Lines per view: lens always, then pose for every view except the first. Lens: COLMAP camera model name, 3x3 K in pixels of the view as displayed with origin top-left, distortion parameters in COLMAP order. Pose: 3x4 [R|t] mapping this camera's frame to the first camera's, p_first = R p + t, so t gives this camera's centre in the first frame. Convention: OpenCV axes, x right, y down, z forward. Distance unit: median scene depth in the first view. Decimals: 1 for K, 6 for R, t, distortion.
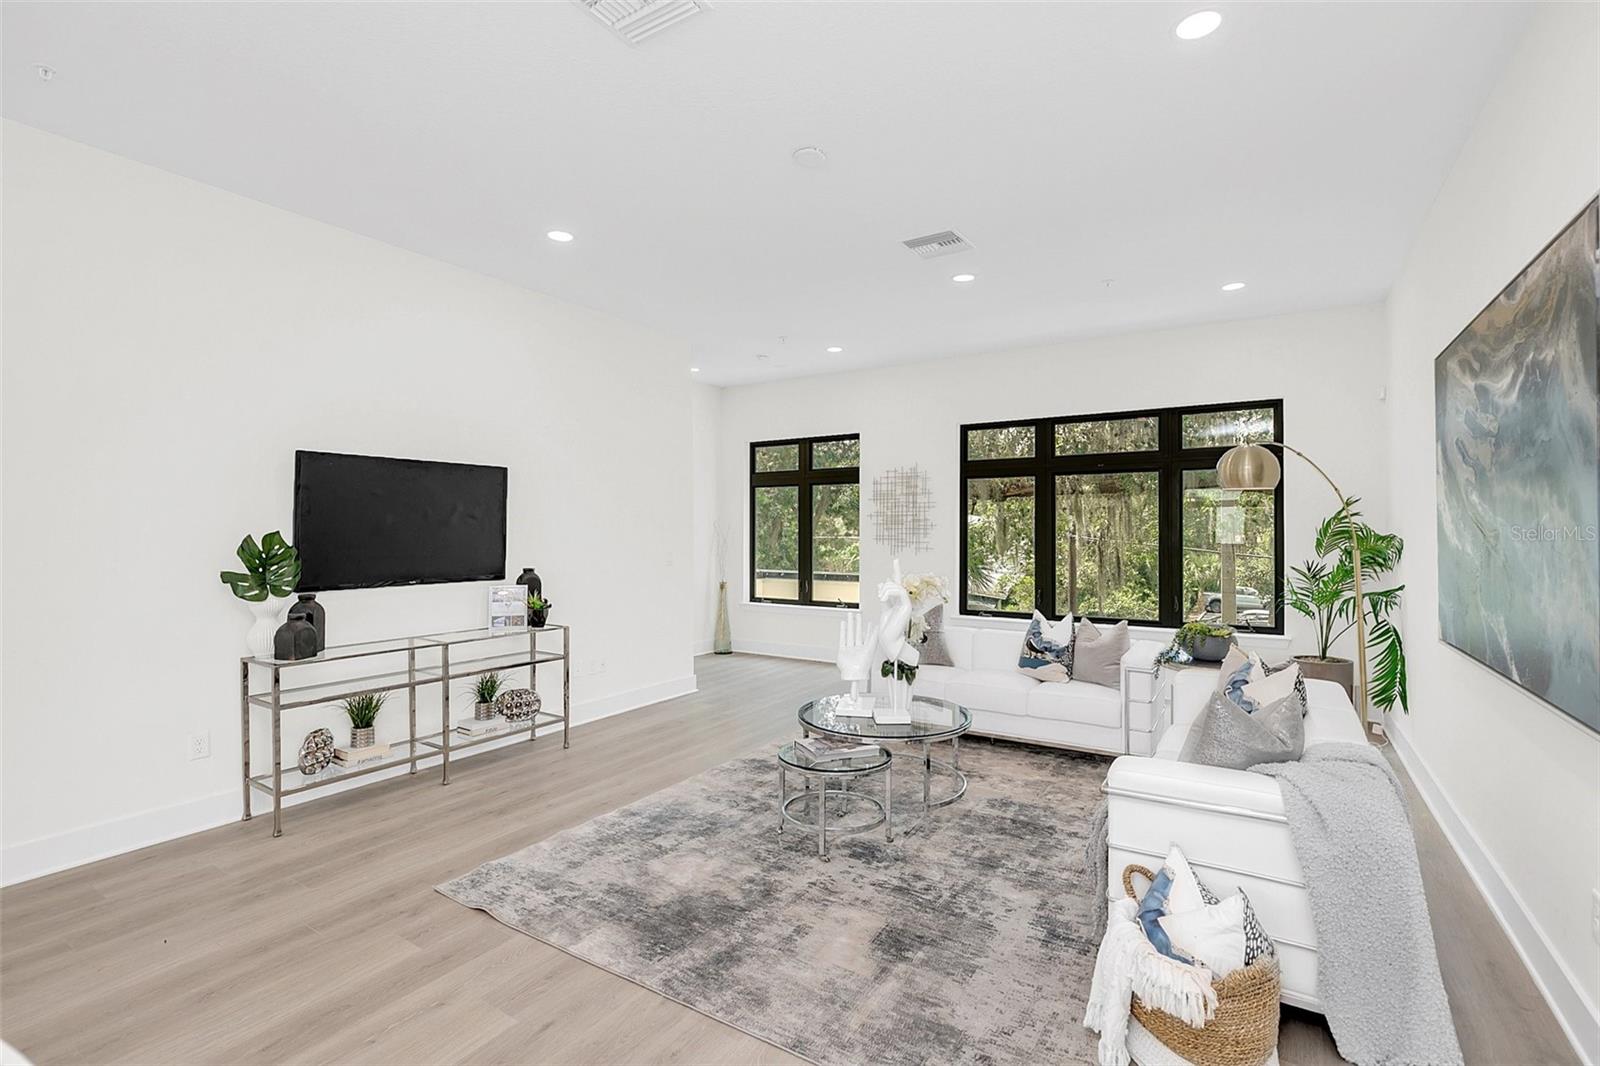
lens RADIAL K [[733.8, 0, 803.3], [0, 733.8, 536.9], [0, 0, 1]] dist [-0.018288, -0.000413]
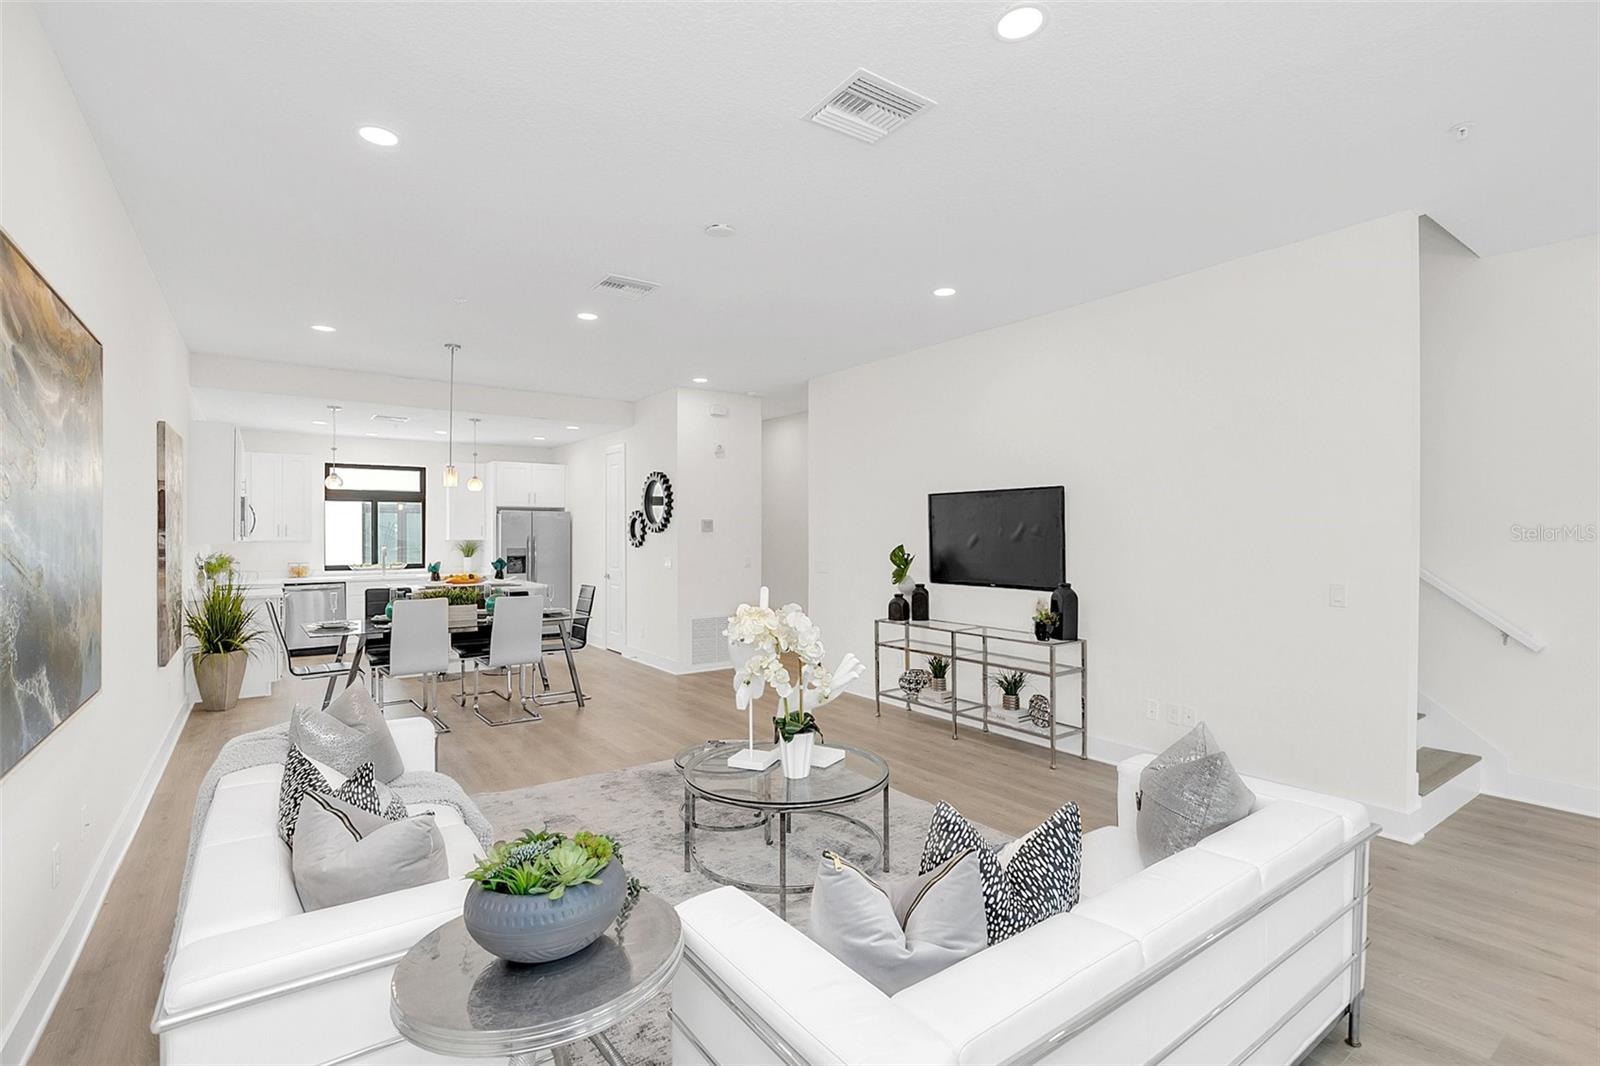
lens RADIAL K [[734.5, 0, 814.4], [0, 734.5, 529.9], [0, 0, 1]] dist [-0.001477, 0.000055]
pose [[-0.357934, -0.004777, -0.933735, 0.644229], [-0.006184, 0.999977, -0.002746, -0.024079], [0.933726, 0.004791, -0.357955, 0.955443]]
